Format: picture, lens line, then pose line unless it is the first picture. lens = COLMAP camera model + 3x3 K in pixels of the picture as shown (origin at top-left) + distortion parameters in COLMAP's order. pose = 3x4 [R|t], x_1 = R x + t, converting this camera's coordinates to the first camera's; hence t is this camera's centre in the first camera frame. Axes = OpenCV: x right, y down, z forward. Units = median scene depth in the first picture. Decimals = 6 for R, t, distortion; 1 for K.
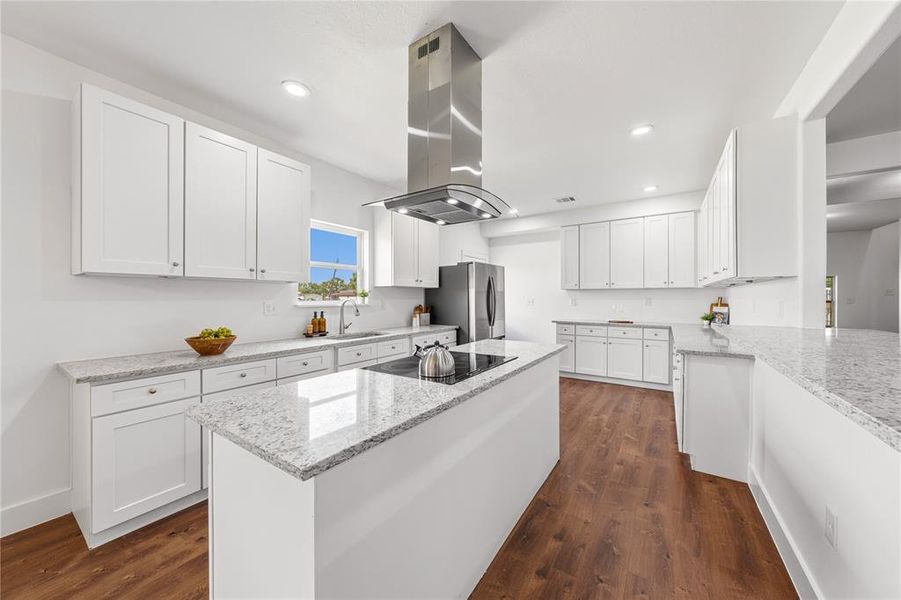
lens RADIAL K [[313.7, 0, 456.8], [0, 313.7, 298.6], [0, 0, 1]] dist [0.002217, 0.000292]
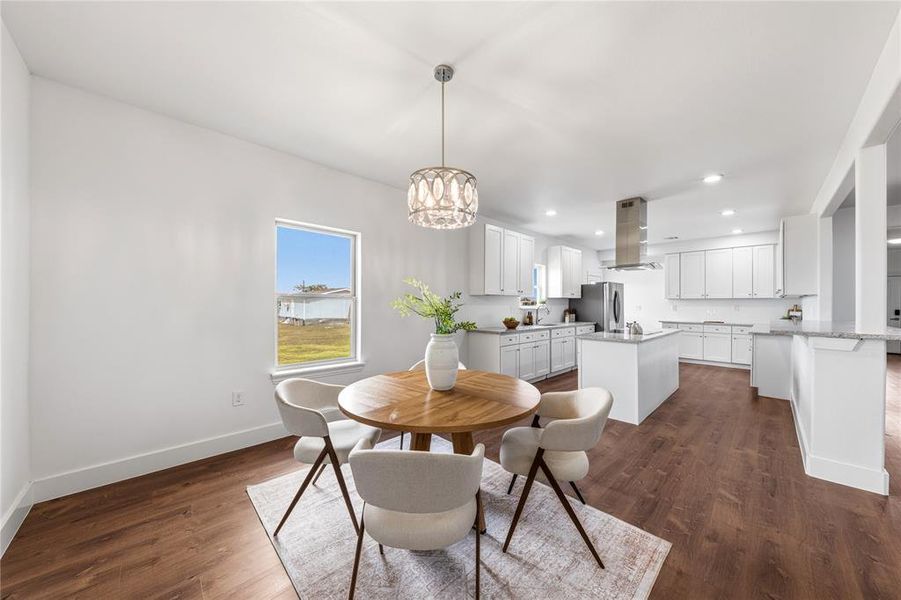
lens RADIAL K [[313.7, 0, 455.5], [0, 313.7, 302.7], [0, 0, 1]] dist [0.002217, 0.000292]
pose [[0.979567, 0.003353, -0.201092, -0.375471], [-0.004916, 0.999961, -0.007276, 0.003598], [0.201060, 0.008116, 0.979545, -0.697646]]
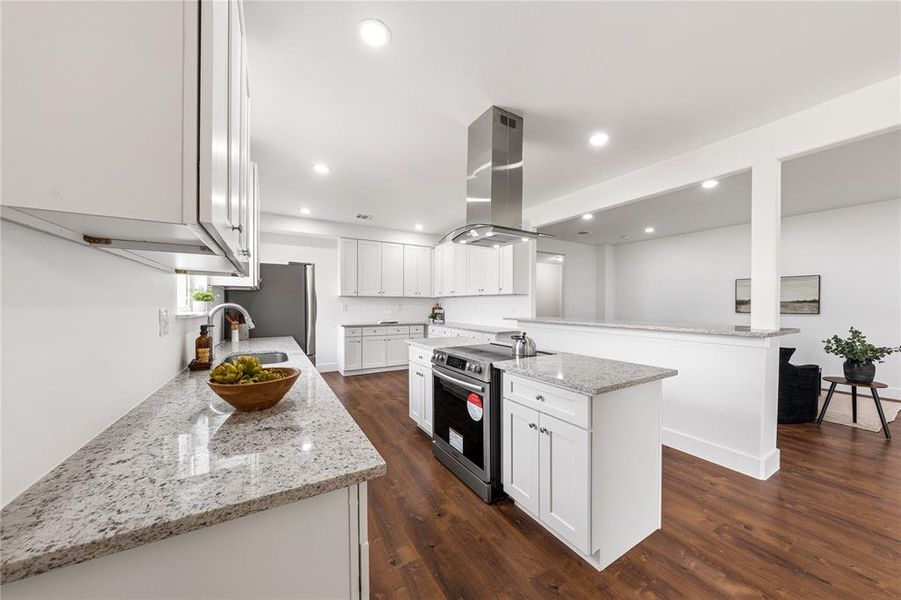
lens RADIAL K [[313.7, 0, 447.1], [0, 313.7, 312.5], [0, 0, 1]] dist [0.002217, 0.000292]
pose [[0.441969, -0.021758, 0.896766, -0.591107], [0.000588, 0.999713, 0.023966, 0.002290], [-0.897030, -0.010065, 0.441855, 0.252246]]
